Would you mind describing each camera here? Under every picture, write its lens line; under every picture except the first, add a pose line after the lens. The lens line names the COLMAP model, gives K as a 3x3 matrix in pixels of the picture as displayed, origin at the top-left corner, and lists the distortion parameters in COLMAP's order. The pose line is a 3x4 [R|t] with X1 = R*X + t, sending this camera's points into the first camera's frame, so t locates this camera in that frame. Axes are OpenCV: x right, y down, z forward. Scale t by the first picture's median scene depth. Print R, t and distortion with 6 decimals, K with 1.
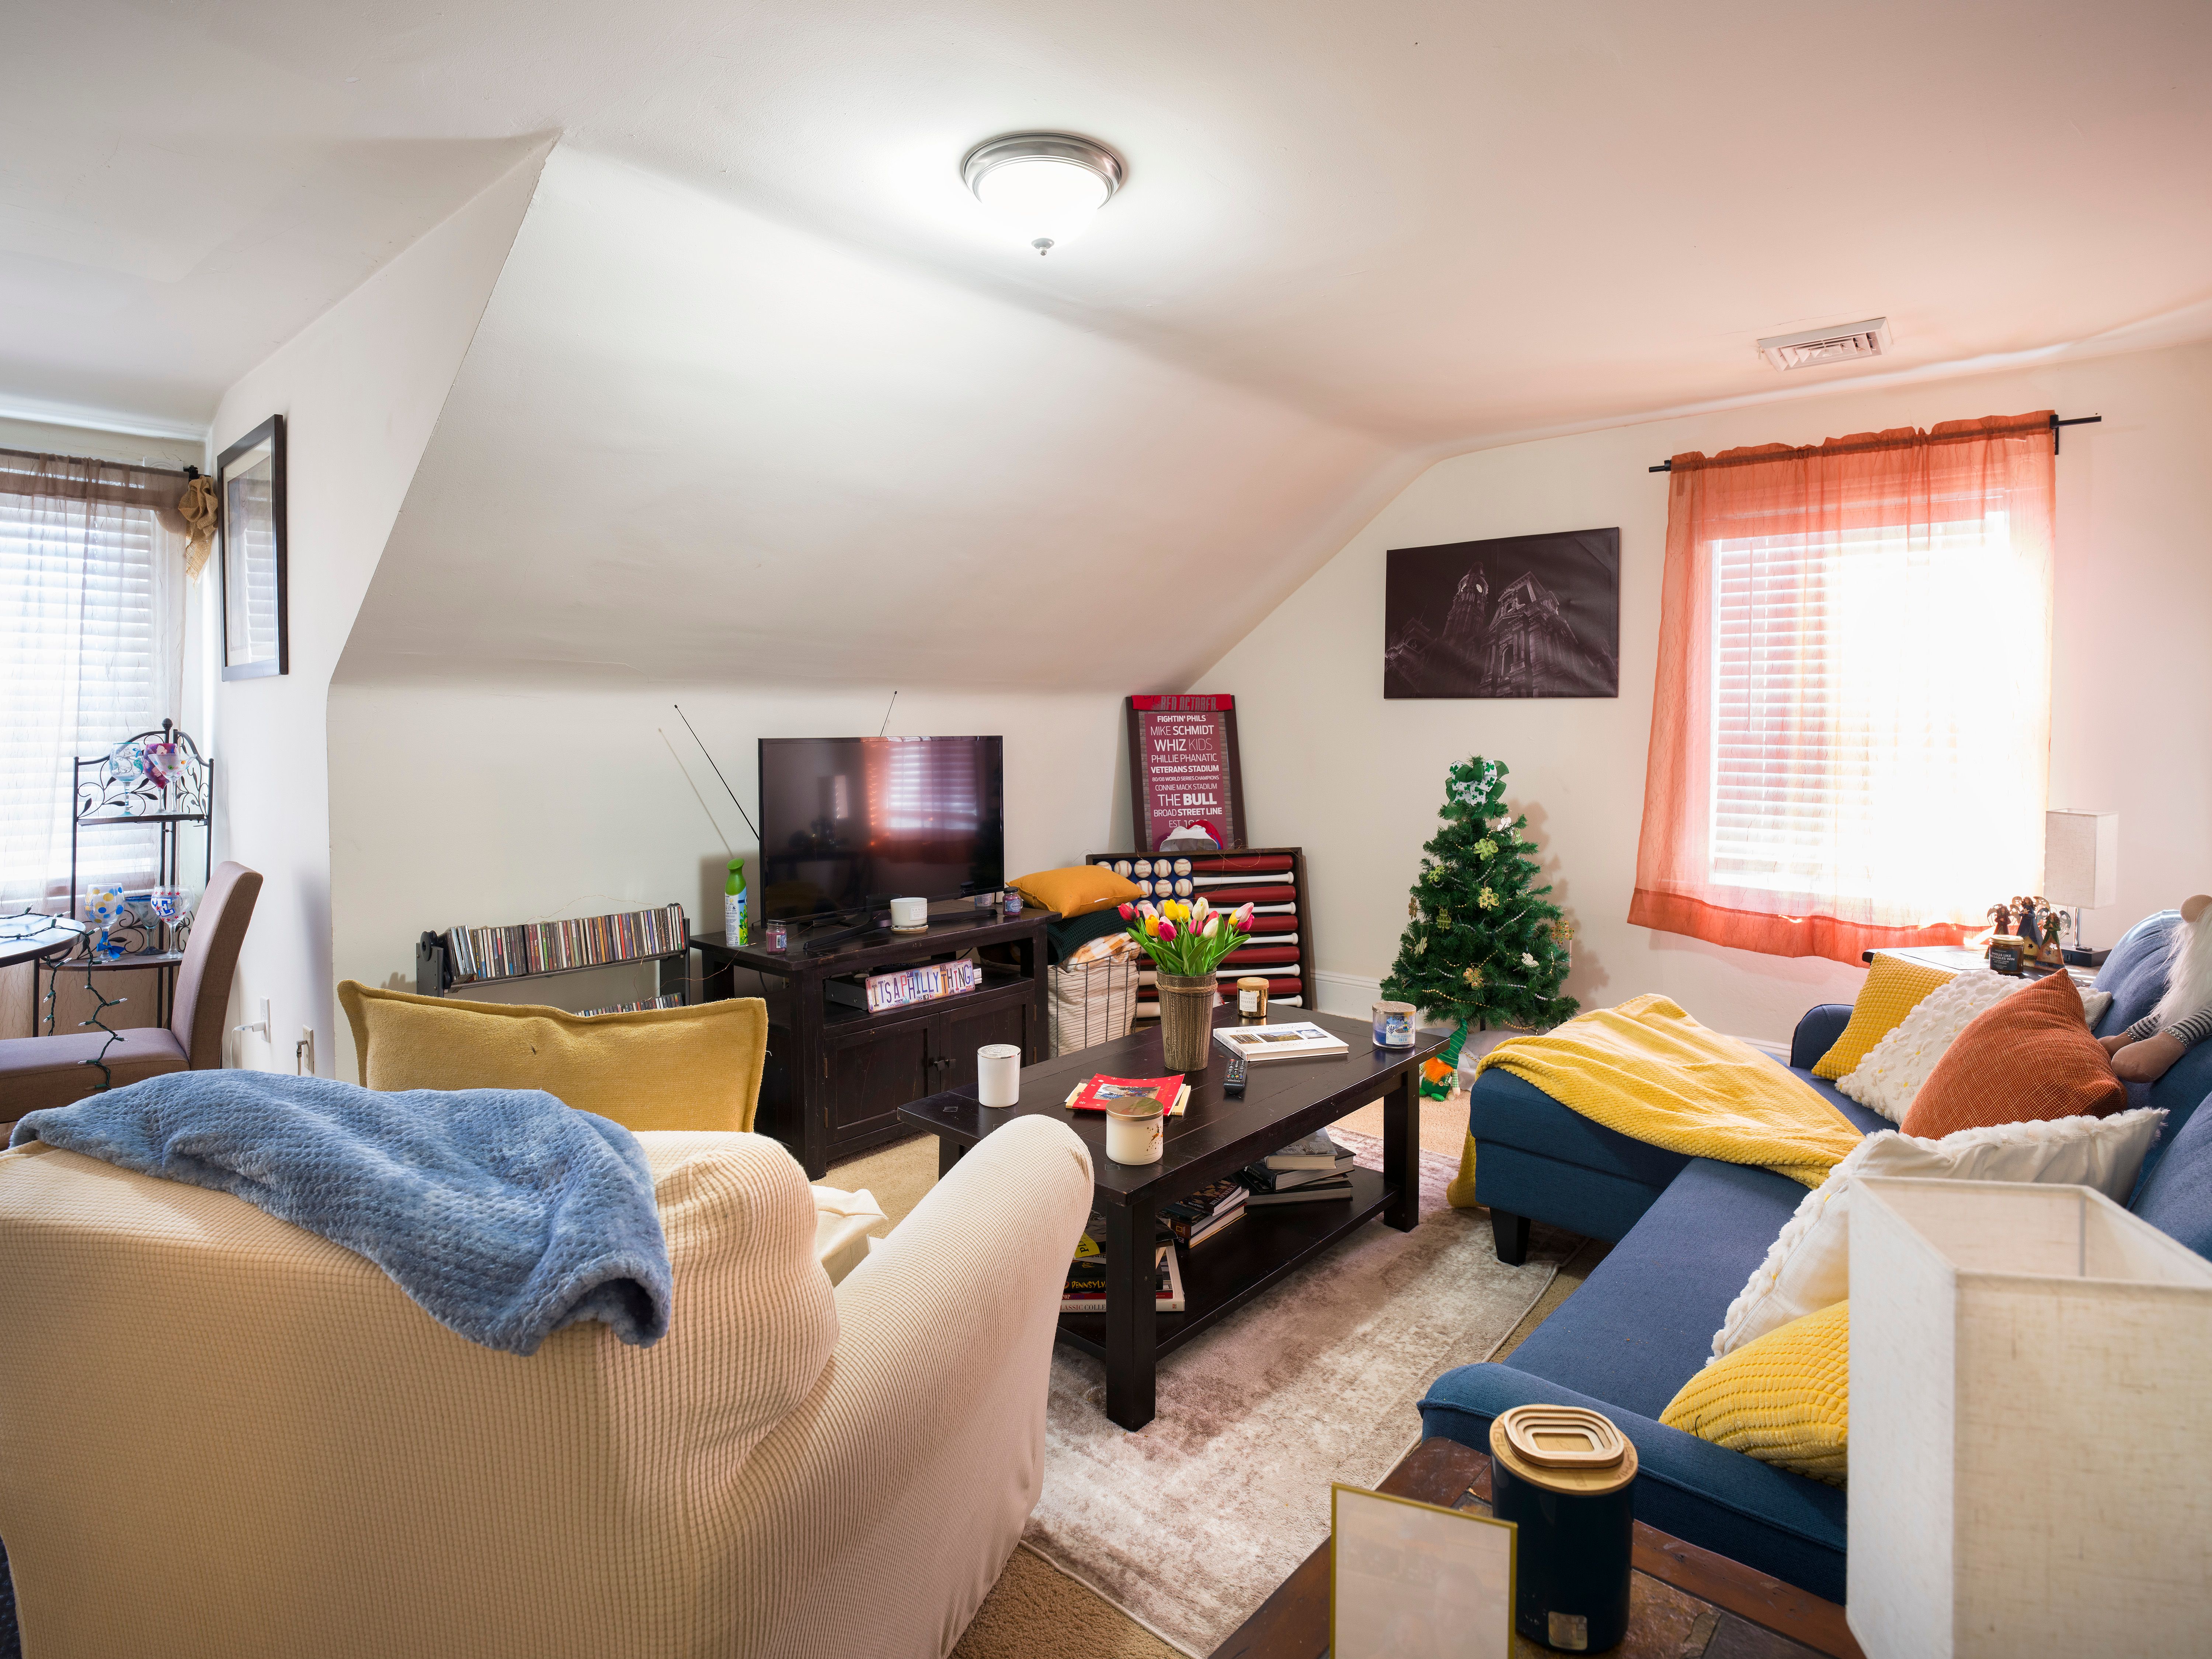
lens RADIAL K [[1139.1, 0, 1118.9], [0, 1139.1, 747.9], [0, 0, 1]] dist [-0.019392, -0.001094]
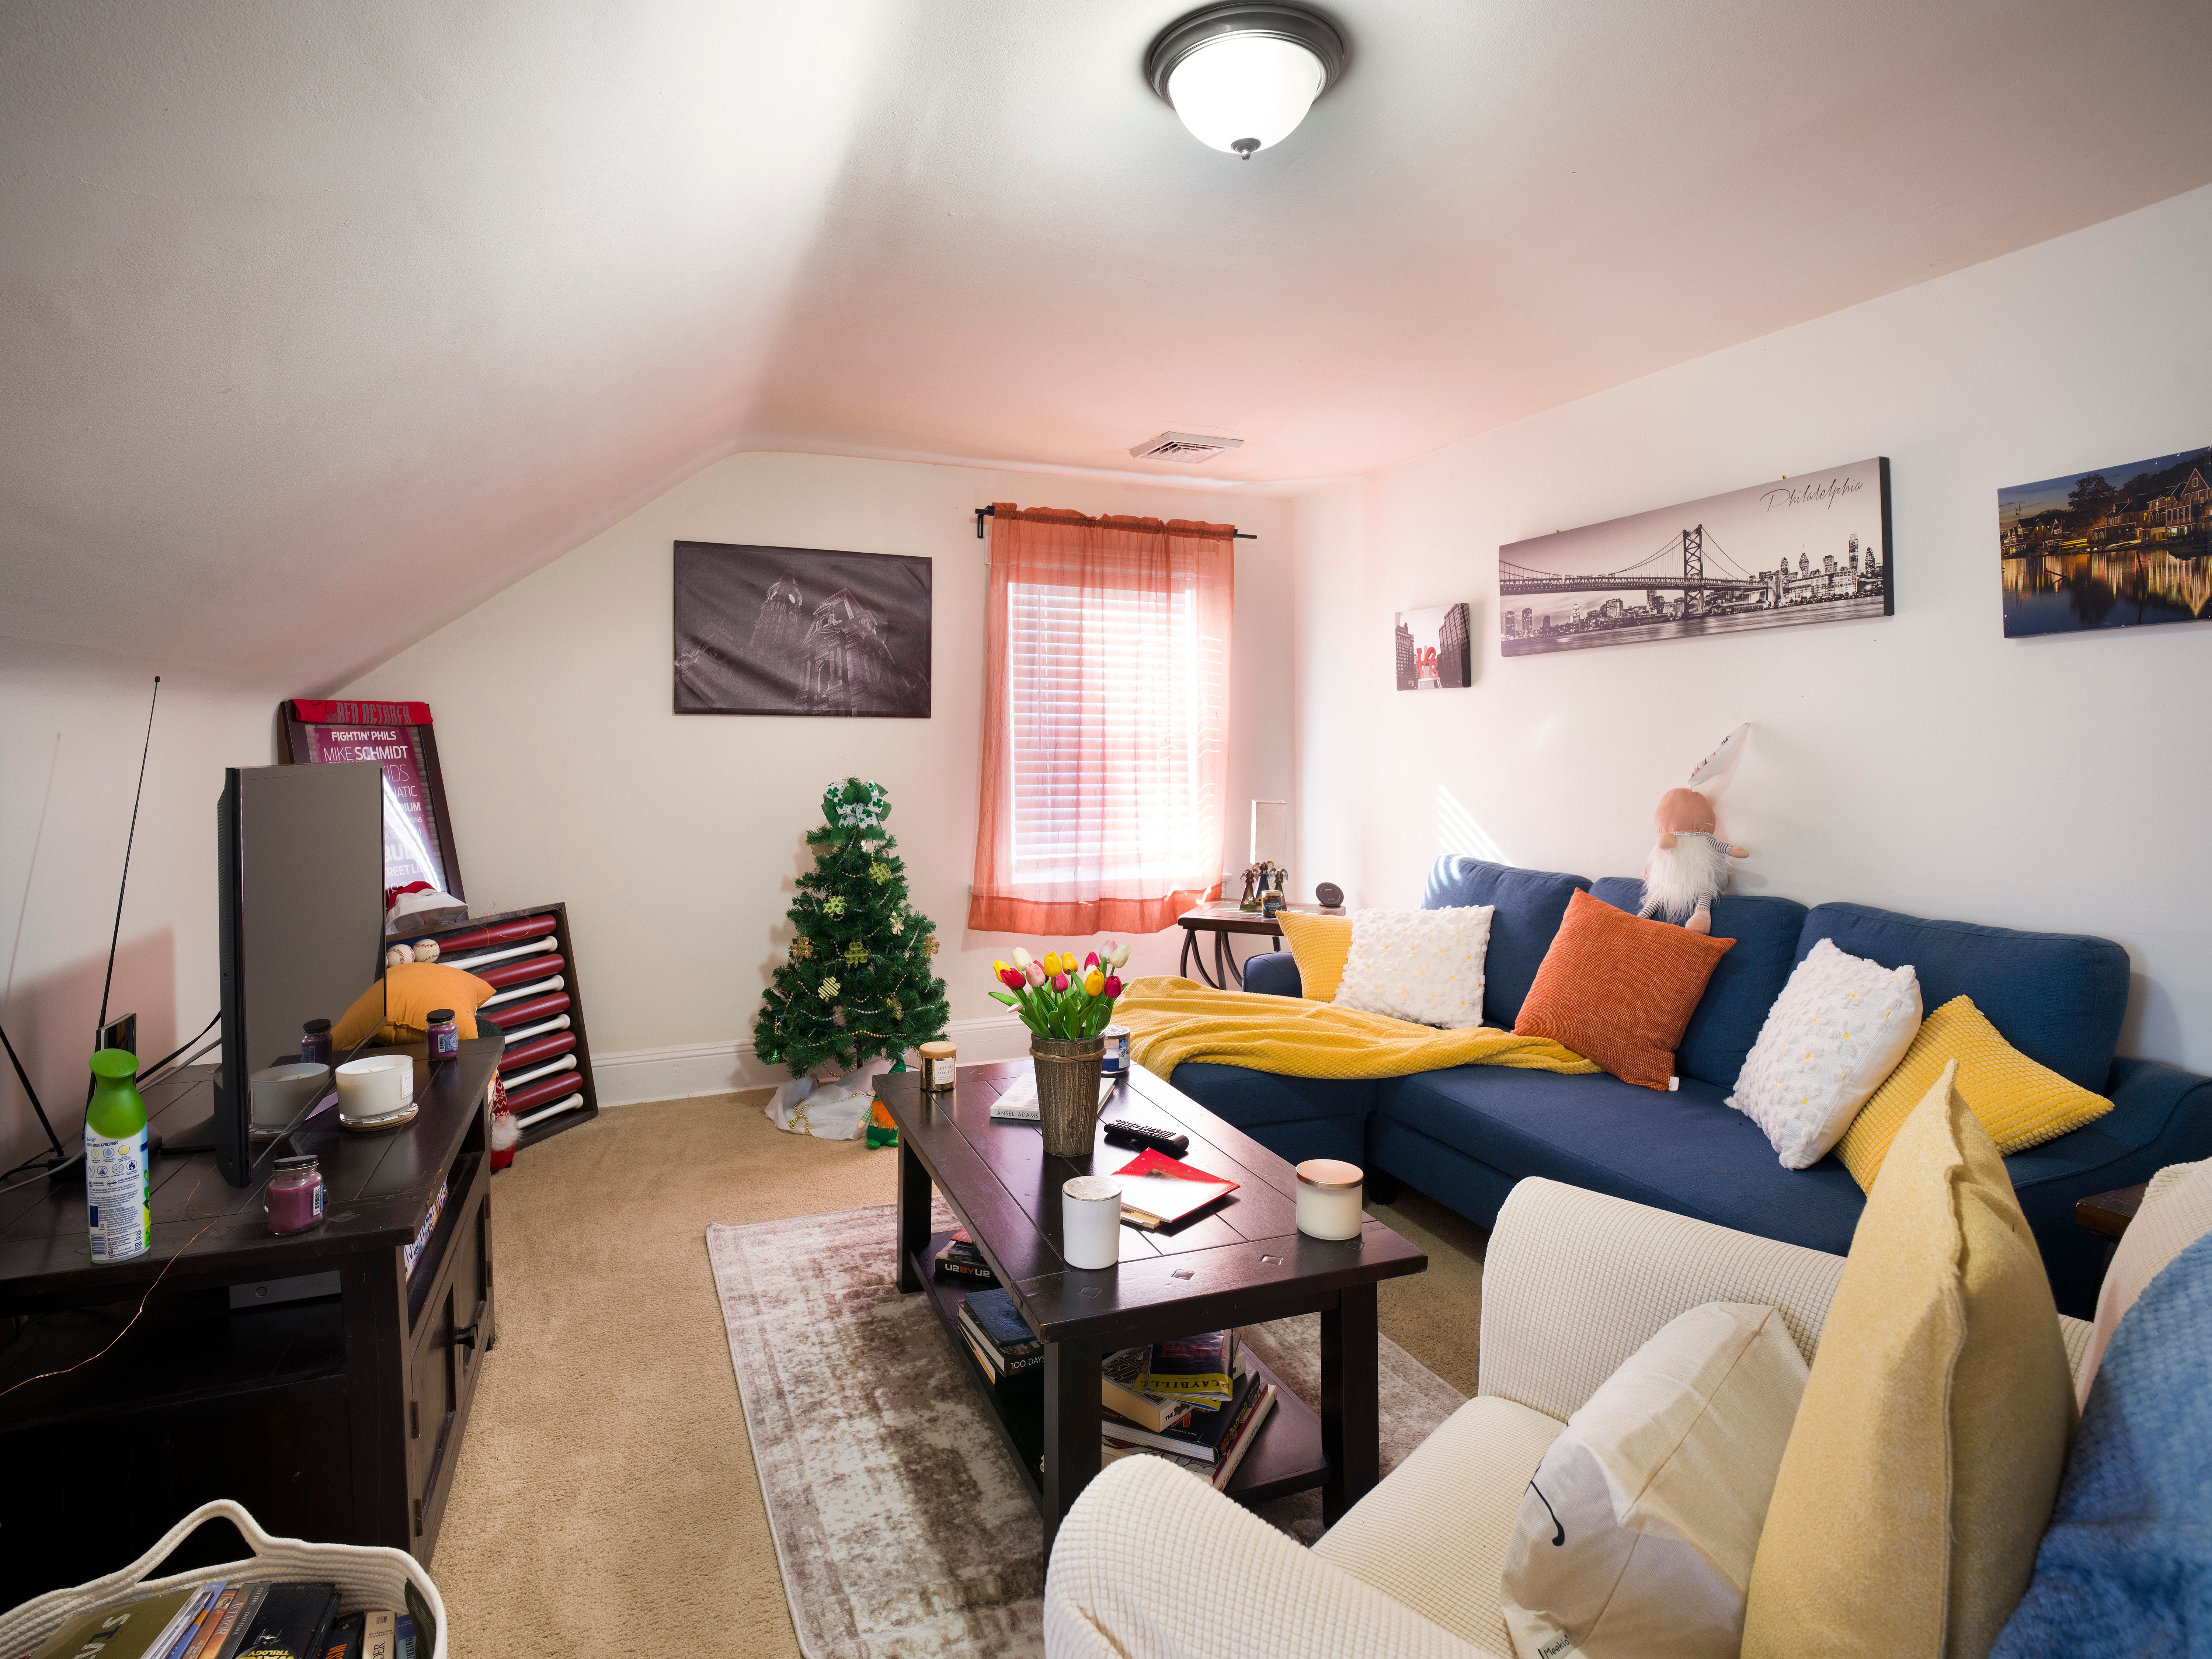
lens RADIAL K [[1139.1, 0, 1111.3], [0, 1139.1, 756.0], [0, 0, 1]] dist [-0.019392, -0.001094]
pose [[0.453181, -0.008470, 0.891378, -0.192398], [0.021961, 0.999757, -0.001665, -0.001753], [-0.891148, 0.020330, 0.453257, 0.166273]]
